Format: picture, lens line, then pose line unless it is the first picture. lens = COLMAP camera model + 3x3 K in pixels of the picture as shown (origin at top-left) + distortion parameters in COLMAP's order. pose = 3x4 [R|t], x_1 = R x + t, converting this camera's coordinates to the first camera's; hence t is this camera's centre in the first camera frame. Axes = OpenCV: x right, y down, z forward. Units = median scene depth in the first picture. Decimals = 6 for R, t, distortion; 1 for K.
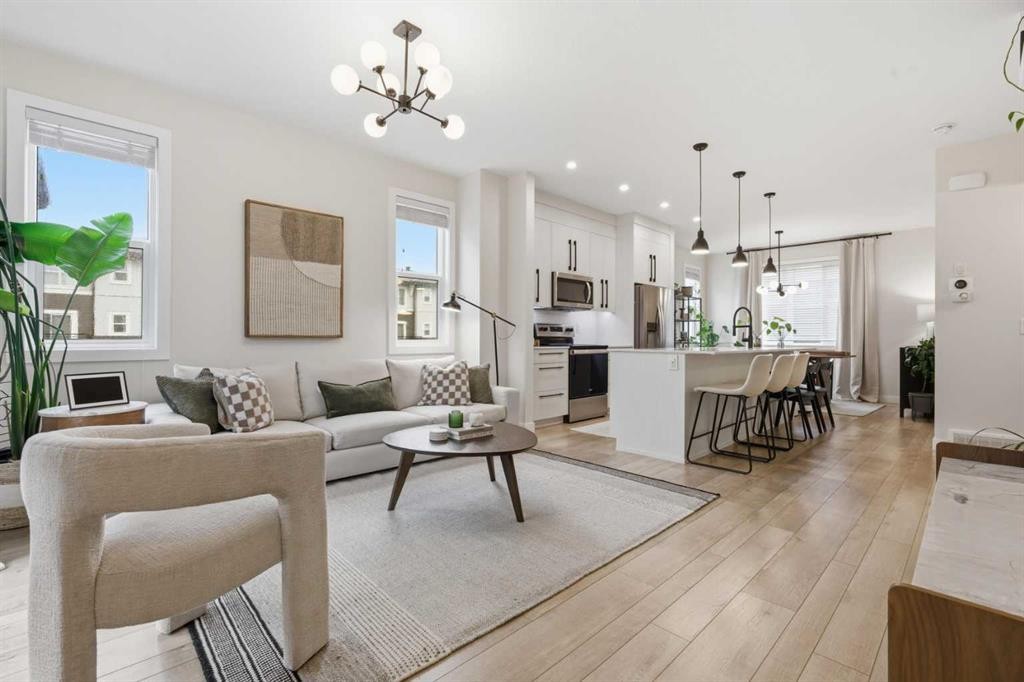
lens RADIAL K [[454.6, 0, 514.6], [0, 454.6, 337.0], [0, 0, 1]] dist [-0.005353, 0.000506]
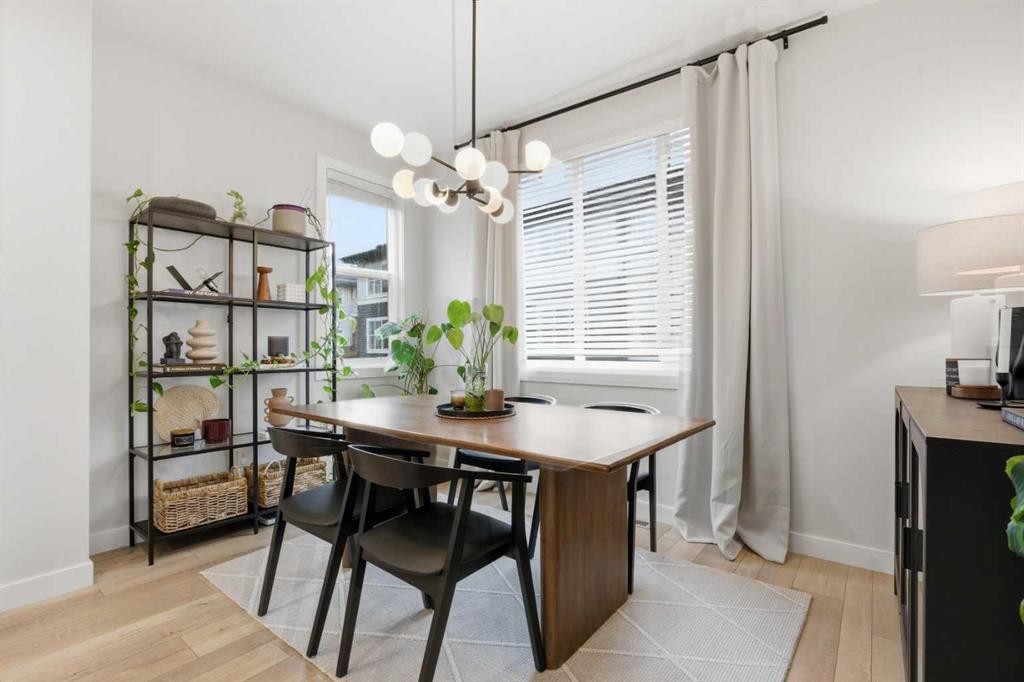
lens RADIAL K [[455.3, 0, 528.7], [0, 455.3, 350.1], [0, 0, 1]] dist [-0.002794, -0.000152]
pose [[0.989695, -0.005211, 0.143099, 0.717414], [0.003959, 0.999951, 0.009030, -0.006080], [-0.143139, -0.008370, 0.989667, 0.884018]]
